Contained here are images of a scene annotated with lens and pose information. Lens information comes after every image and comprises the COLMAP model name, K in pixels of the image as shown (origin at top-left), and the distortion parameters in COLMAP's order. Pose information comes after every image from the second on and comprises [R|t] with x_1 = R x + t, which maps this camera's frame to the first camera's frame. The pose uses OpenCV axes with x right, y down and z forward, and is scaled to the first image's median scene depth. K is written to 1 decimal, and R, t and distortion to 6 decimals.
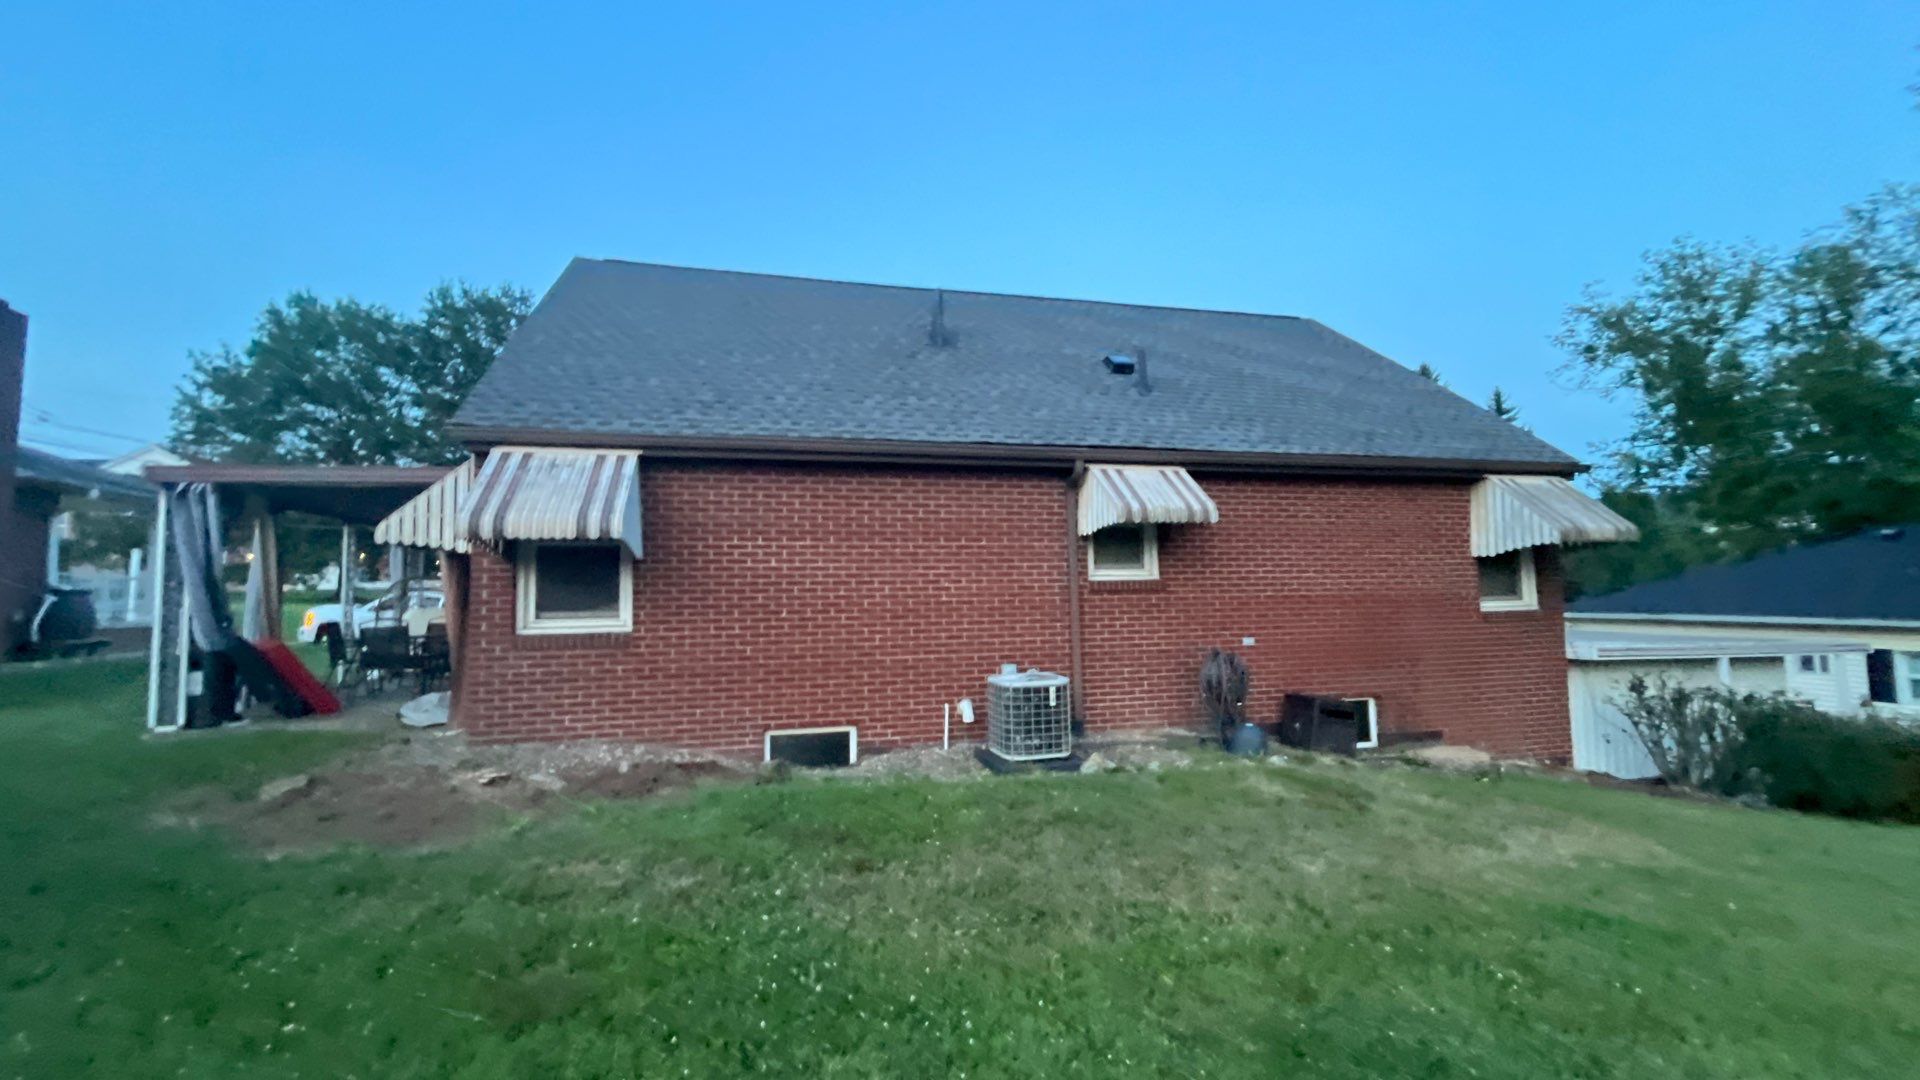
lens RADIAL K [[781.7, 0, 958.0], [0, 781.7, 539.8], [0, 0, 1]] dist [-0.002589, 0.000112]
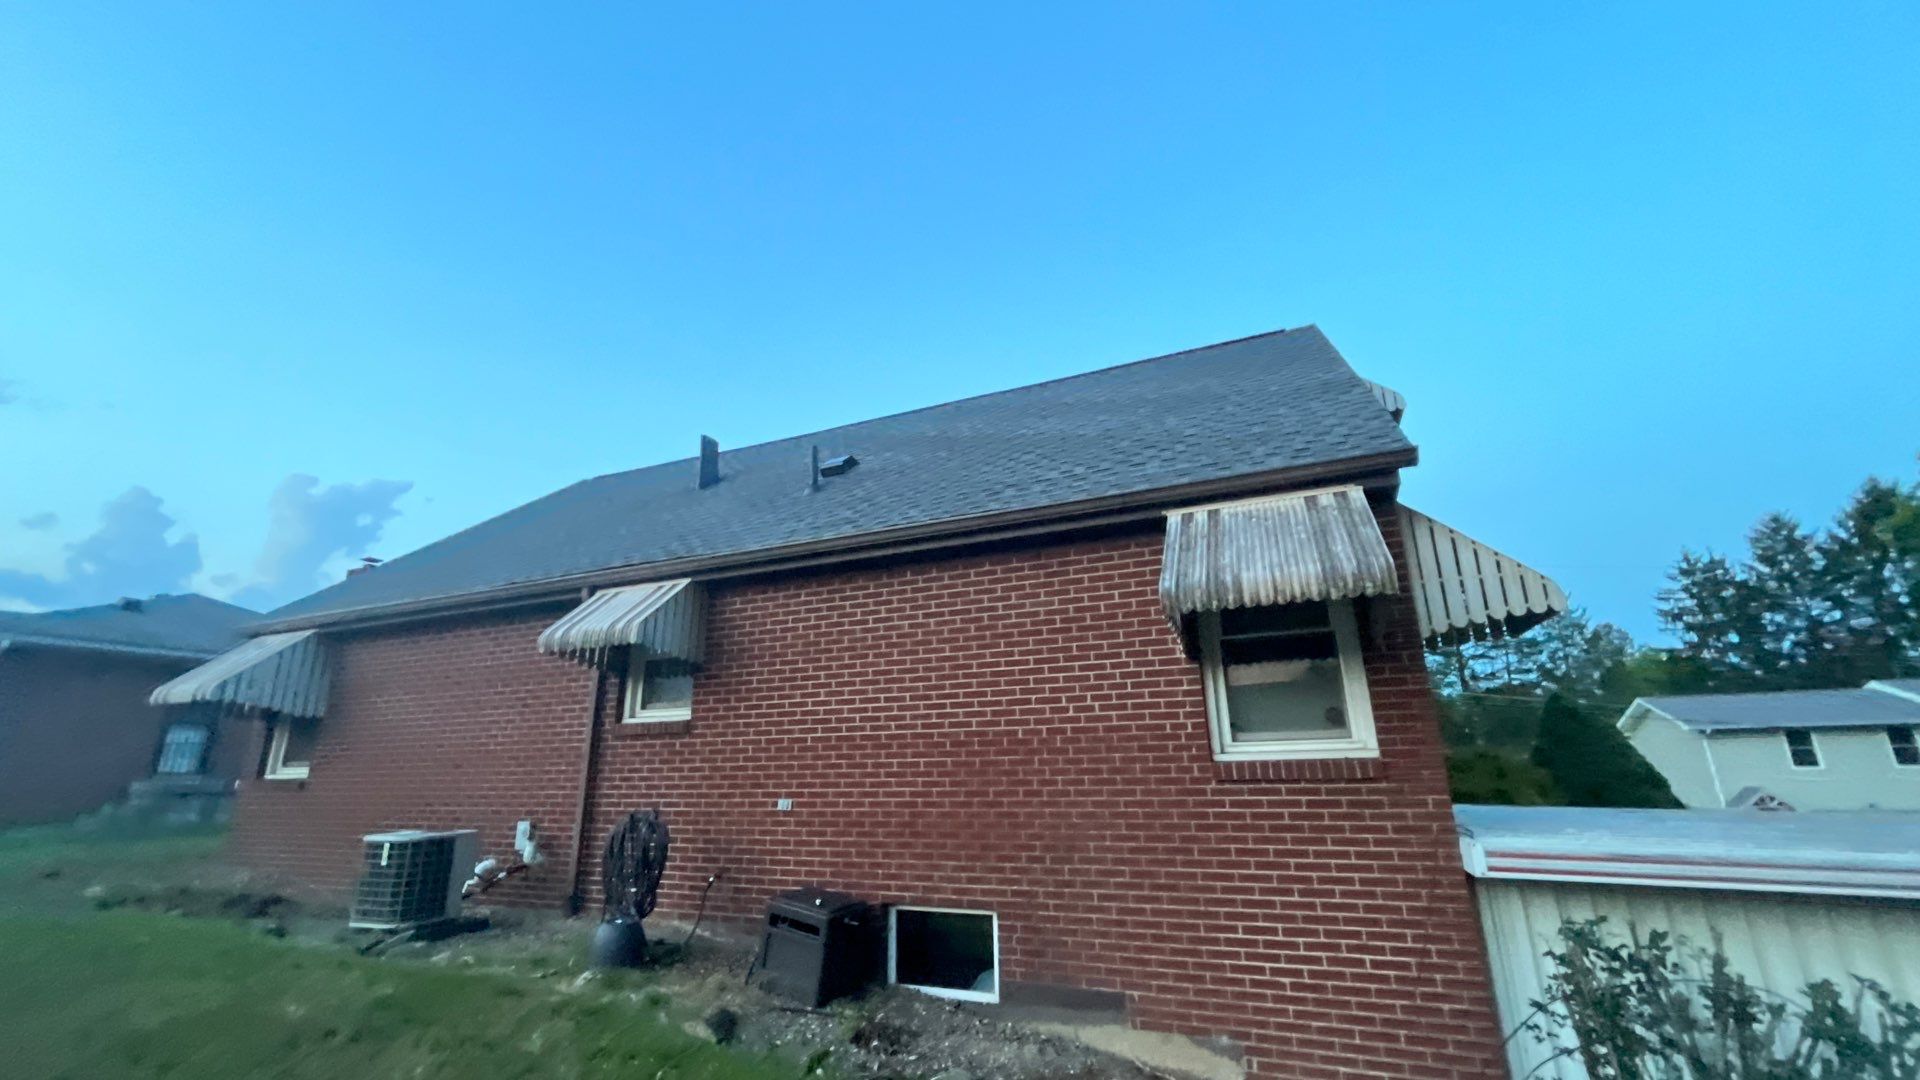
lens RADIAL K [[781.7, 0, 954.1], [0, 781.7, 530.8], [0, 0, 1]] dist [-0.002589, 0.000112]
pose [[0.791149, -0.176736, -0.585532, 0.957160], [0.045857, 0.971786, -0.231363, 0.059405], [0.609902, 0.156192, 0.776932, 0.501207]]
